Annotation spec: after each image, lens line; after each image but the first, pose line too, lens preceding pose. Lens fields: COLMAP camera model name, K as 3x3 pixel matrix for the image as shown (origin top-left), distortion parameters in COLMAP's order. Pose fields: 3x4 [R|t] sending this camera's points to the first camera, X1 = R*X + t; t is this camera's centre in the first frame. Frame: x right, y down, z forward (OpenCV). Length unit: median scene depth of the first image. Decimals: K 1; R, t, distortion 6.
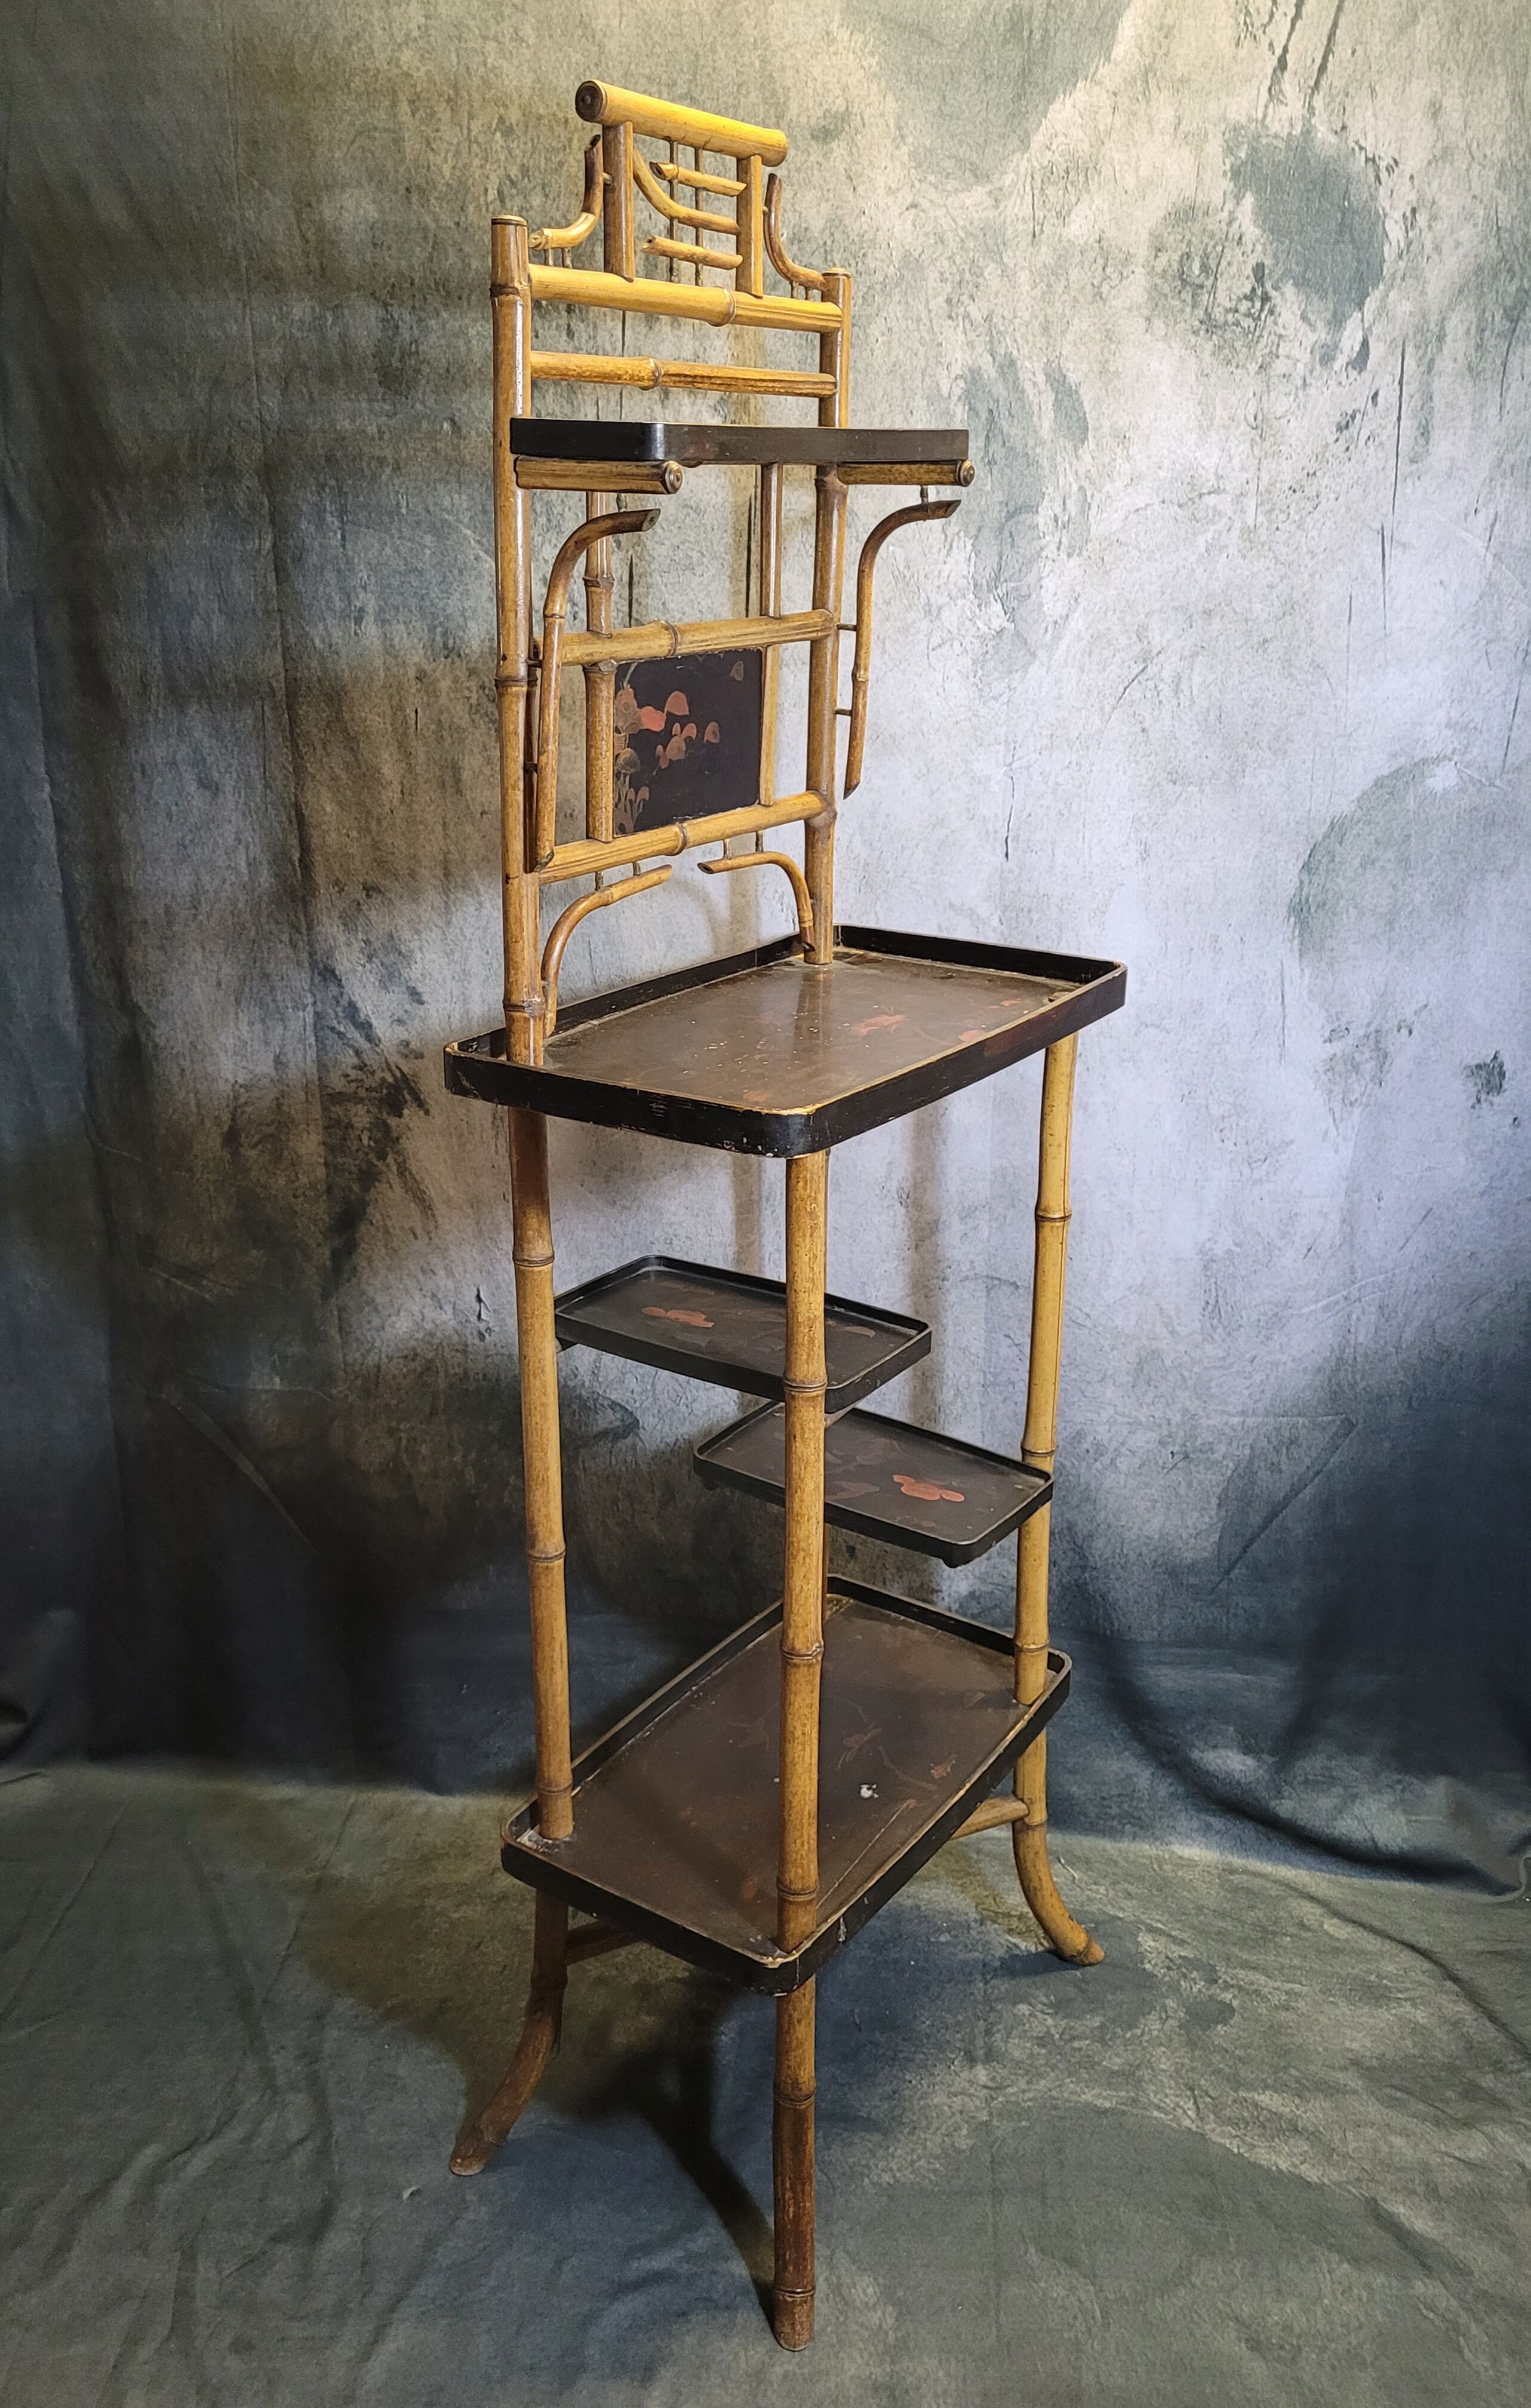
lens RADIAL K [[2061.6, 0, 762.8], [0, 2061.6, 1197.8], [0, 0, 1]] dist [0.059488, -0.043327]
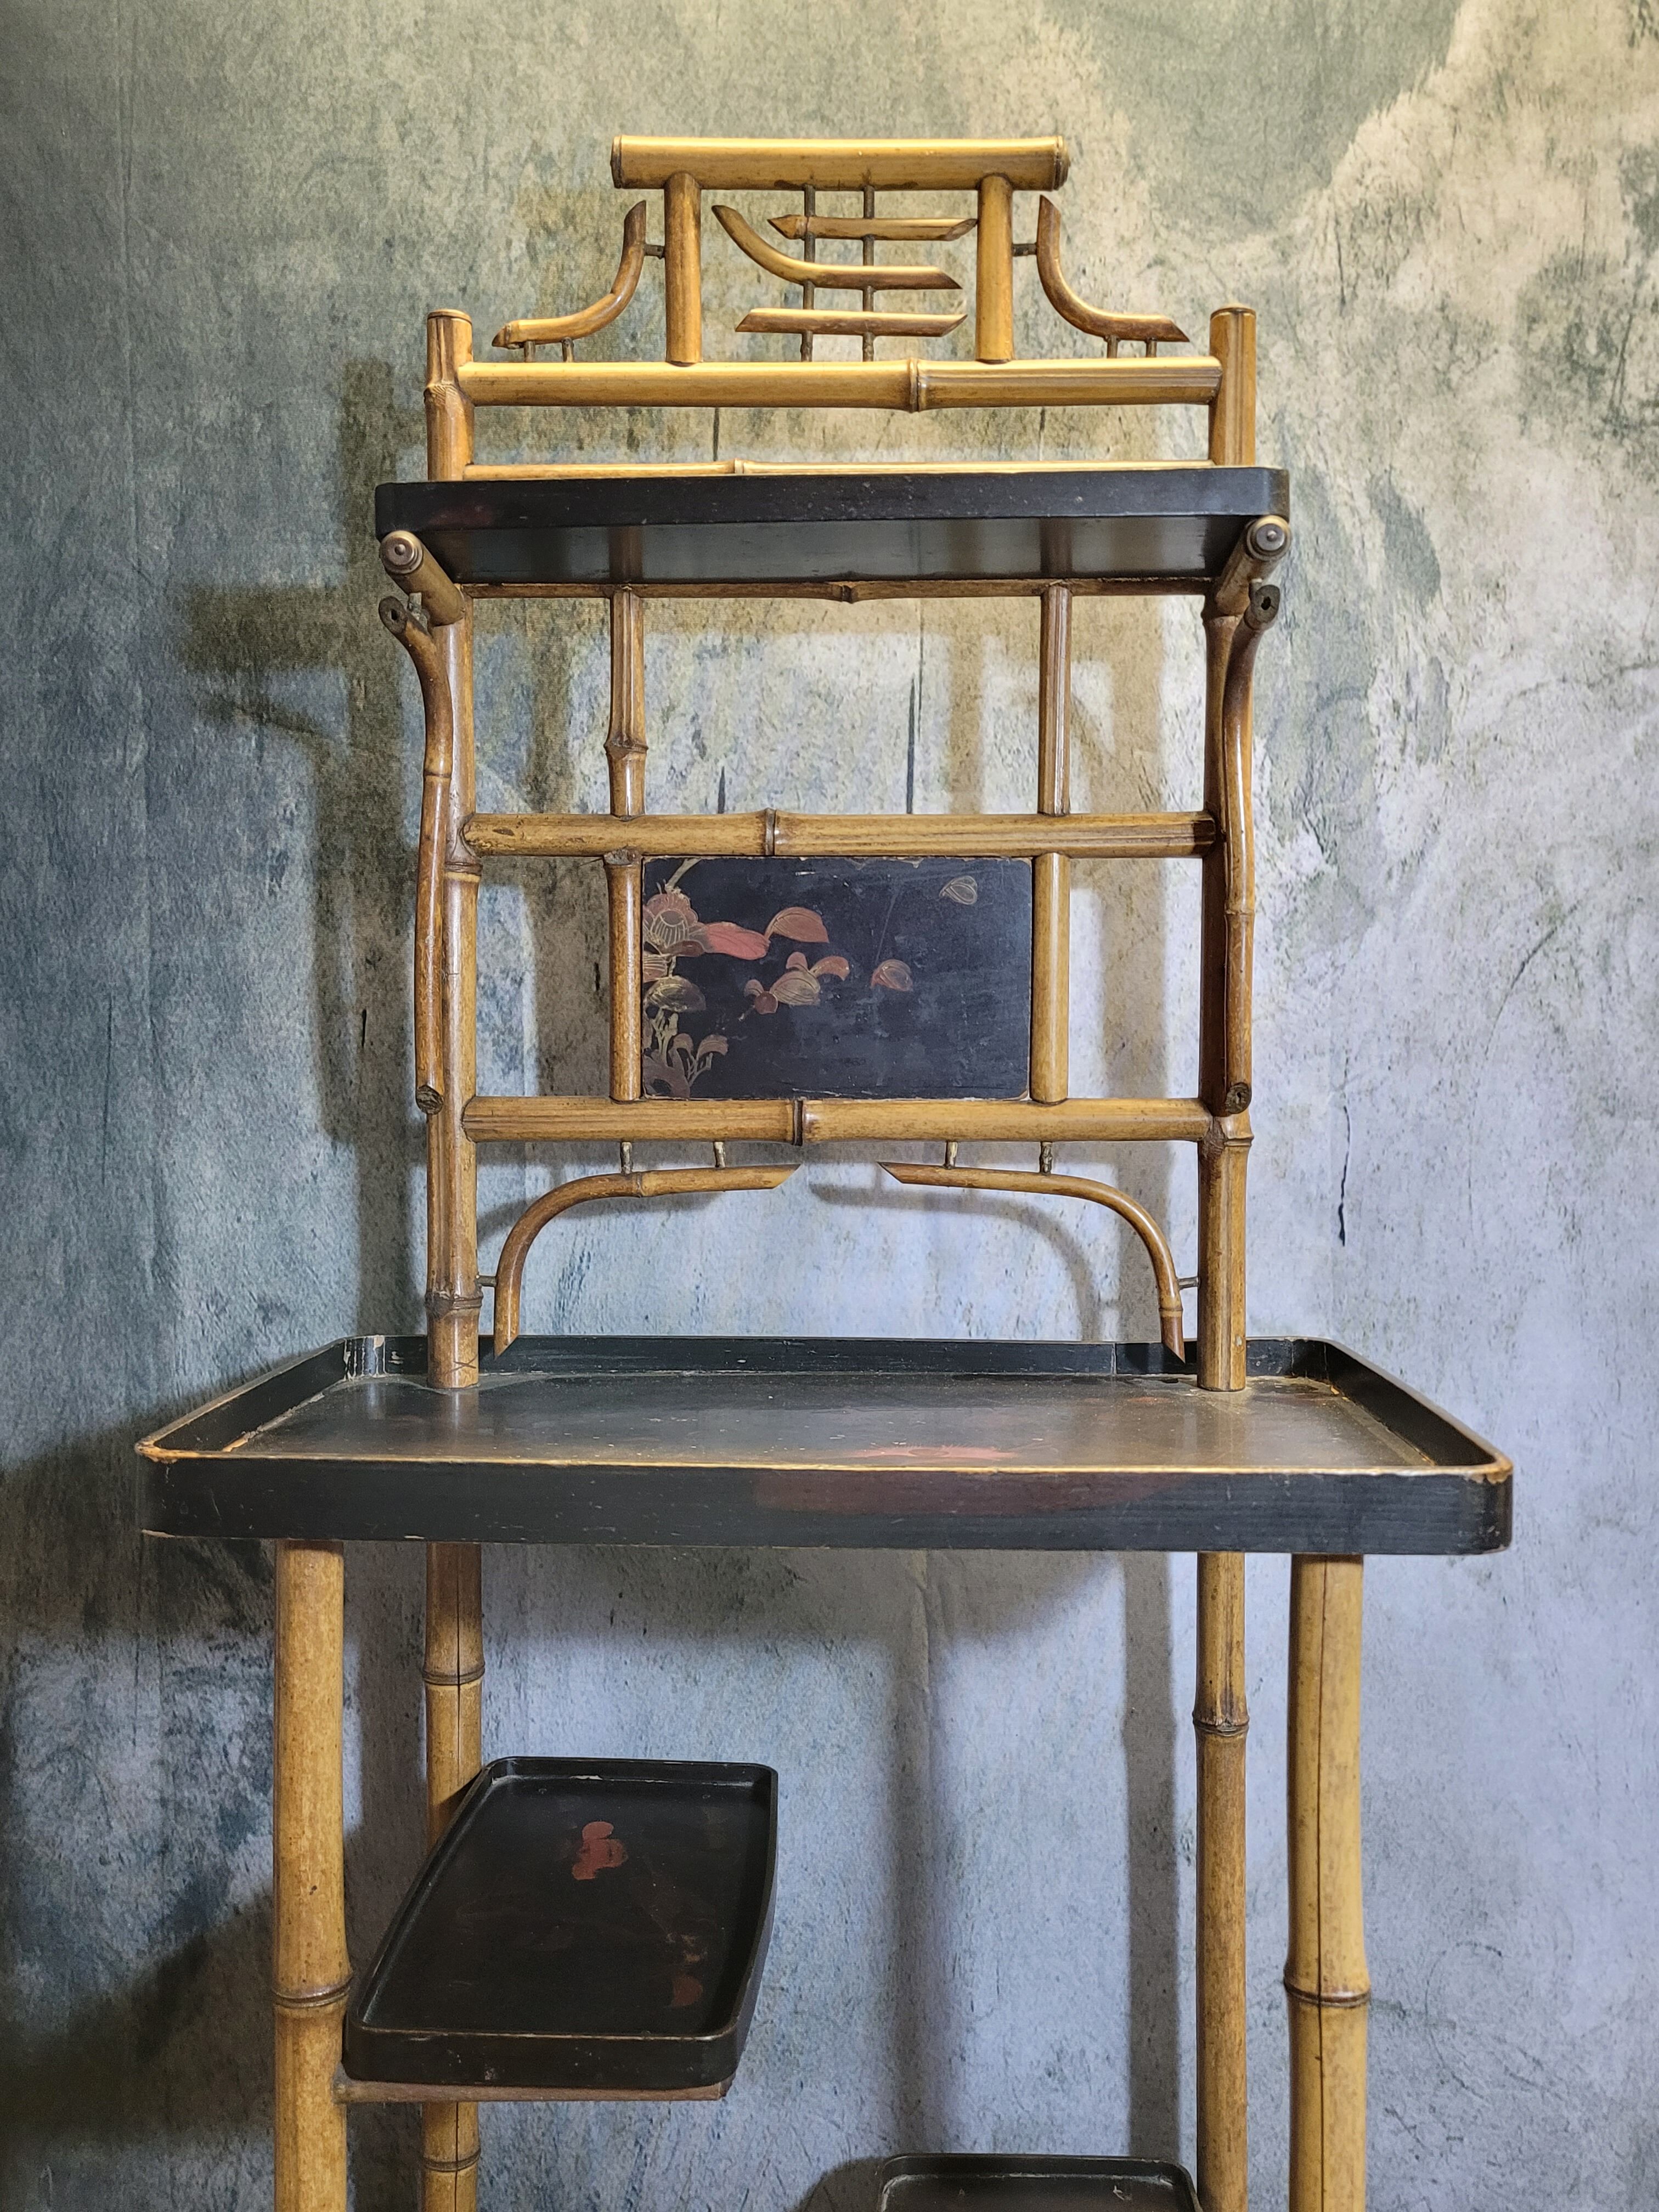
lens RADIAL K [[1861.6, 0, 850.2], [0, 1861.6, 1072.8], [0, 0, 1]] dist [0.045961, -0.038856]
pose [[0.998965, -0.006465, 0.045030, -0.050899], [0.020322, 0.949013, -0.314582, -0.043802], [-0.040701, 0.315171, 0.948162, 0.491940]]
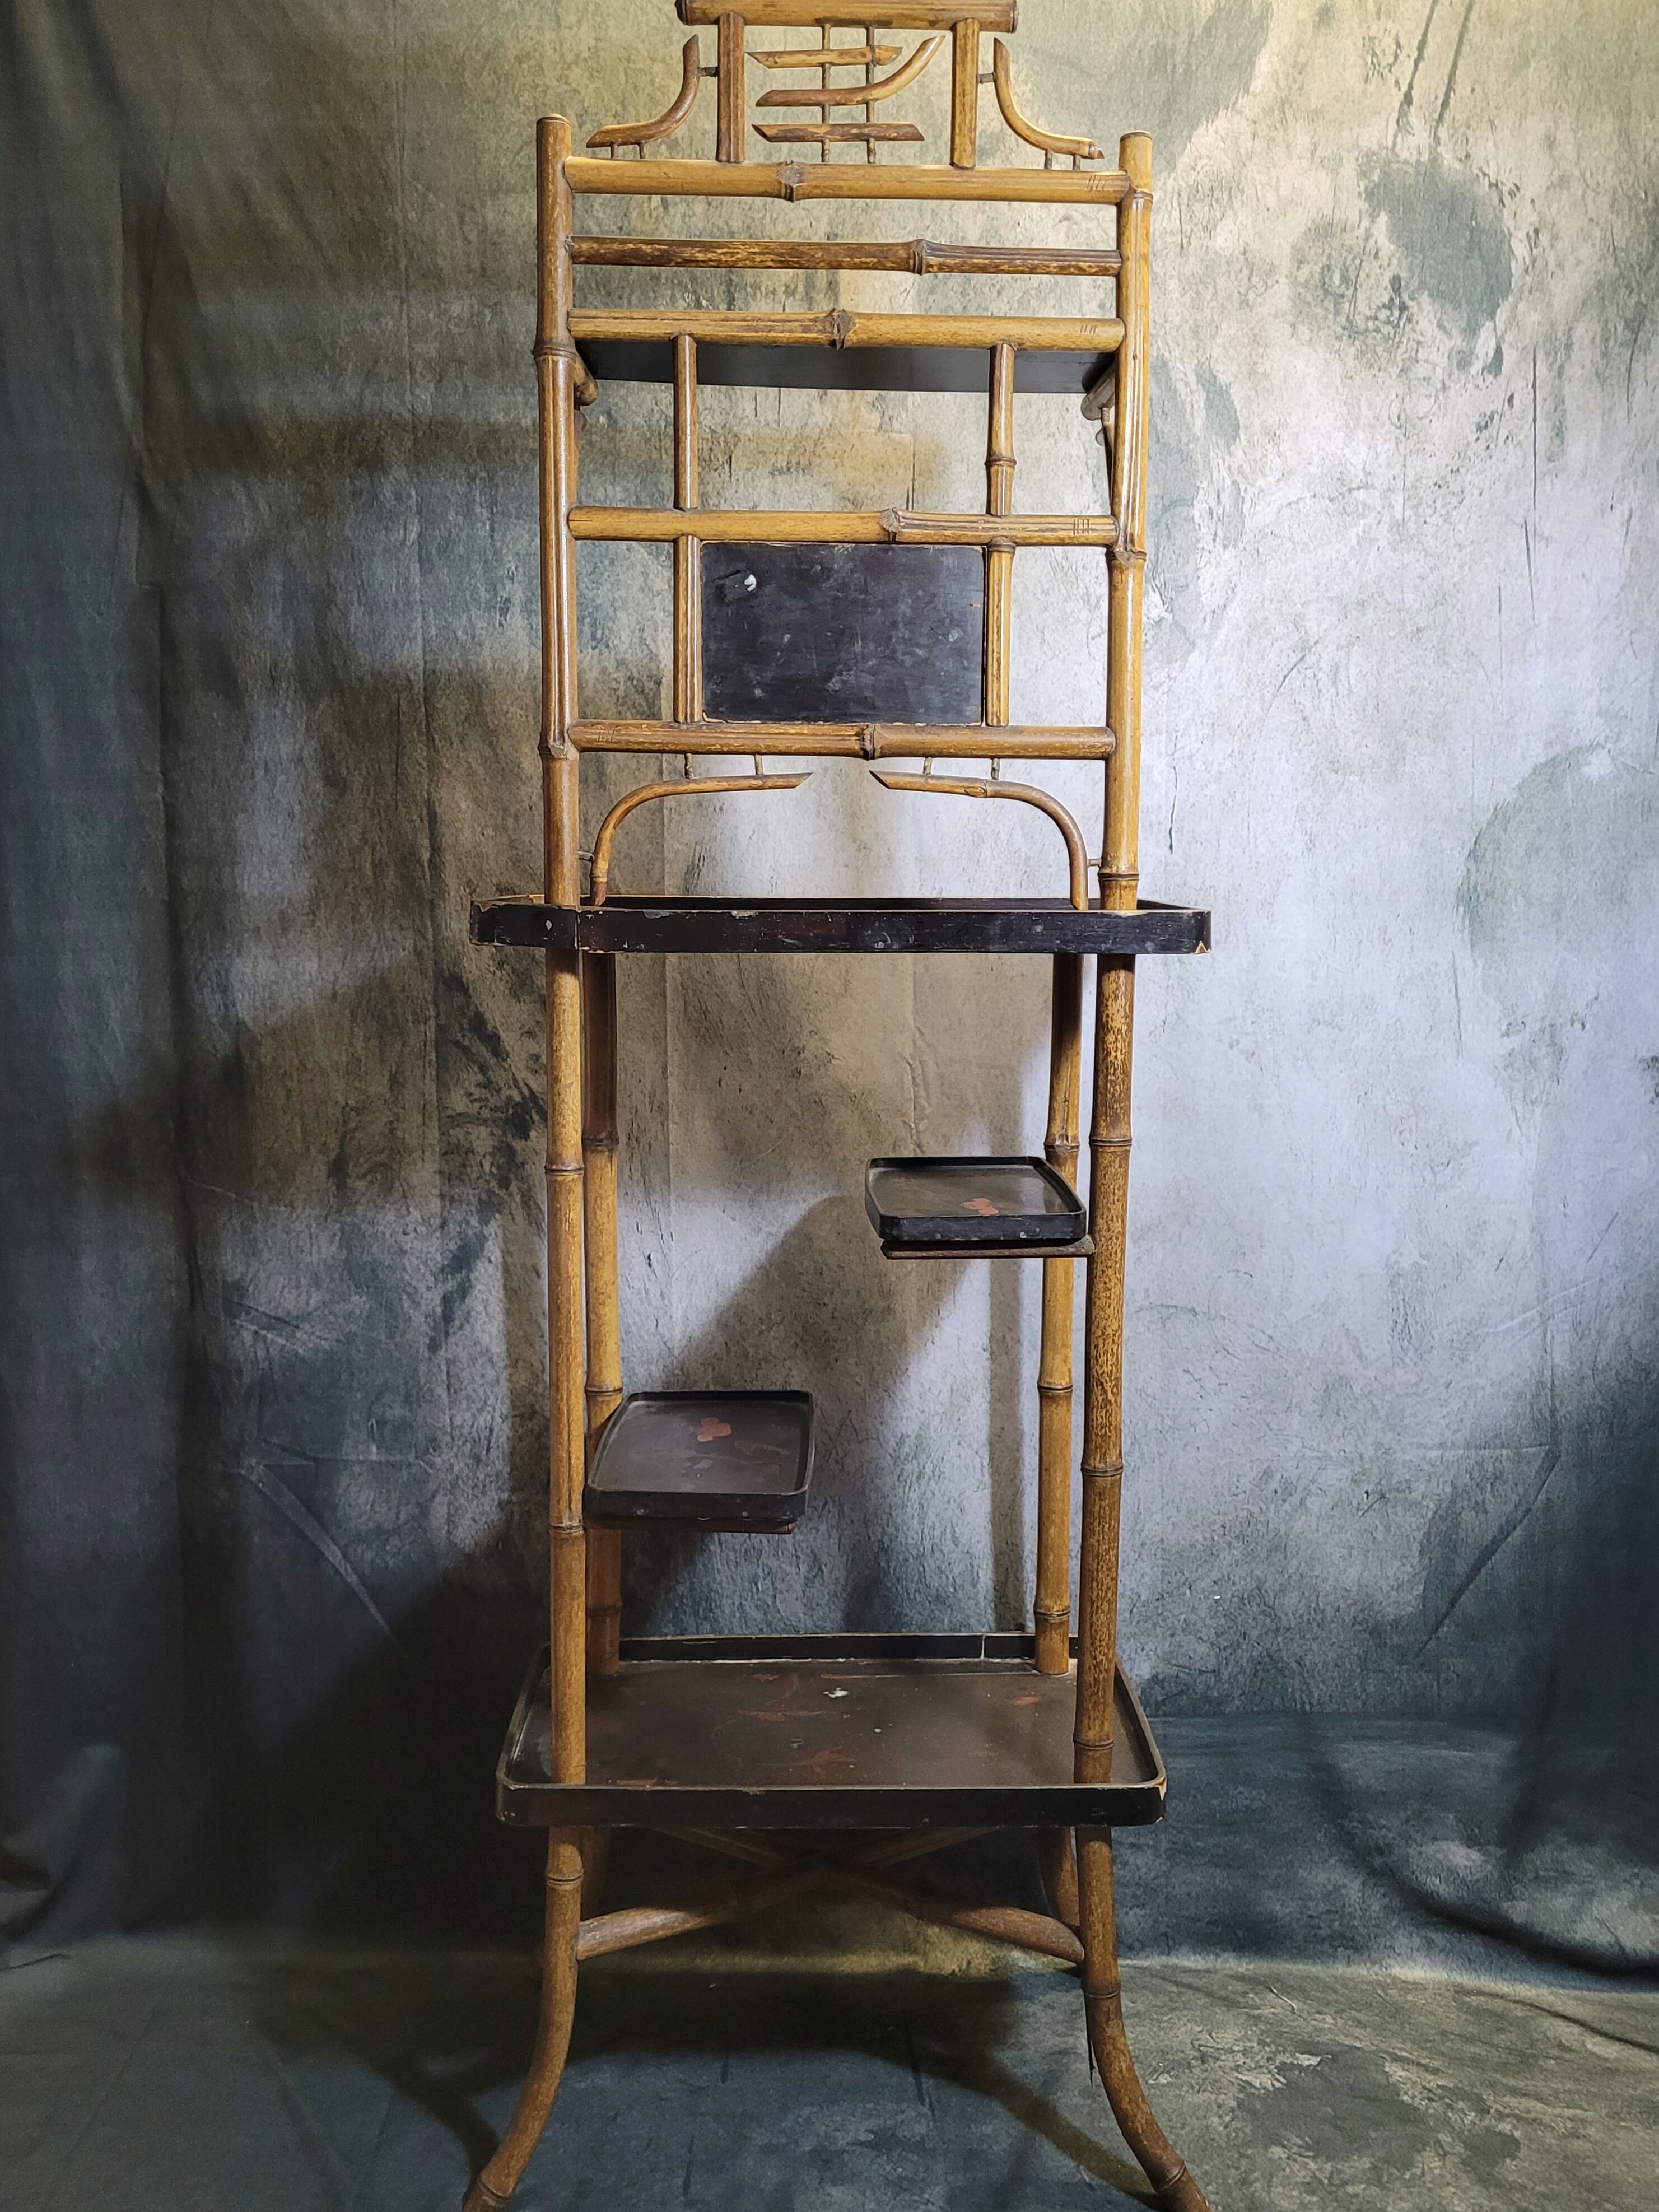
lens RADIAL K [[1910.8, 0, 845.3], [0, 1910.8, 1105.2], [0, 0, 1]] dist [0.035178, -0.024582]
pose [[0.996130, -0.011145, 0.087188, -0.118406], [0.030648, 0.973719, -0.225682, 0.156663], [-0.082381, 0.227480, 0.970292, 0.171596]]
